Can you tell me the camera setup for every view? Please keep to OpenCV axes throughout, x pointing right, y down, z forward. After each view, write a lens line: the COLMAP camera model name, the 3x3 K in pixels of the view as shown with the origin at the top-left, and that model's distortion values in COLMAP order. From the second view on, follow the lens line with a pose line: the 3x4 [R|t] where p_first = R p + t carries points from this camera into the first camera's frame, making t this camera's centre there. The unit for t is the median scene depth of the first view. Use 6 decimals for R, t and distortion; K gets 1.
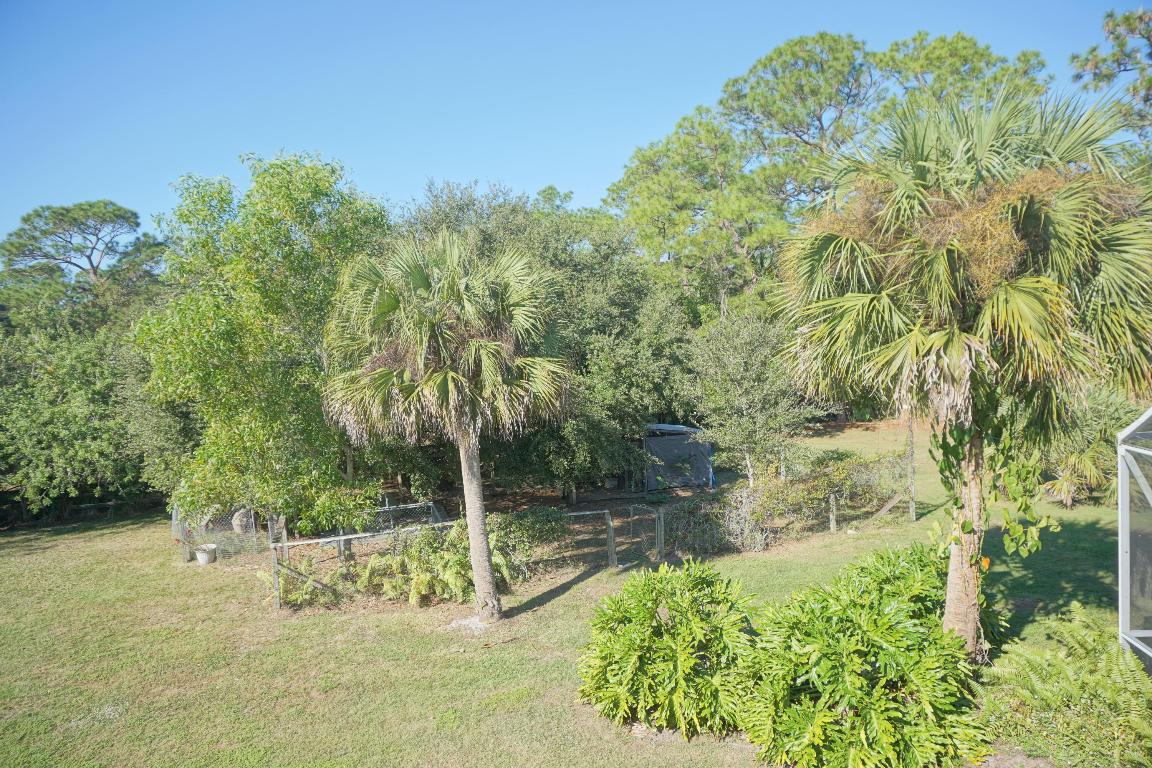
lens RADIAL K [[777.5, 0, 576.0], [0, 777.5, 384.0], [0, 0, 1]] dist [-0.033323, 0.002083]
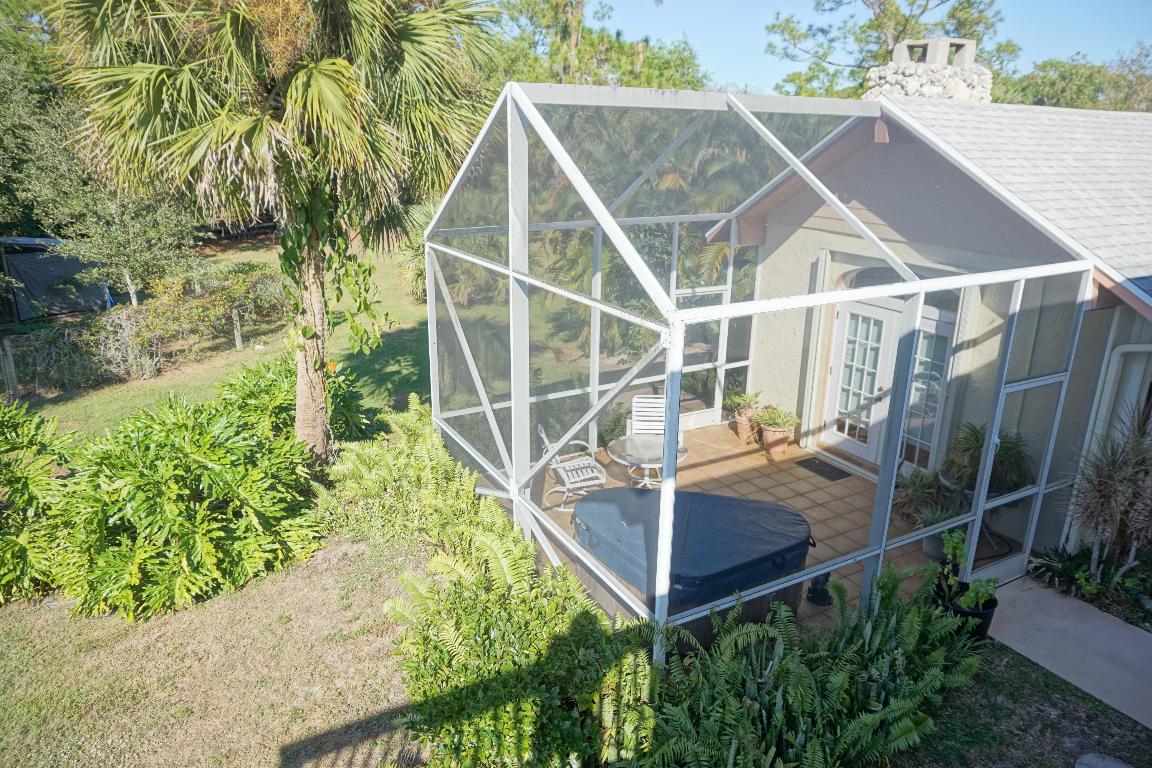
lens RADIAL K [[774.0, 0, 576.0], [0, 774.0, 384.0], [0, 0, 1]] dist [-0.004215, -0.002010]
pose [[0.792738, -0.125489, 0.596506, 0.201273], [-0.017798, 0.973398, 0.228429, 0.020681], [-0.609302, -0.191701, 0.769416, 0.025280]]
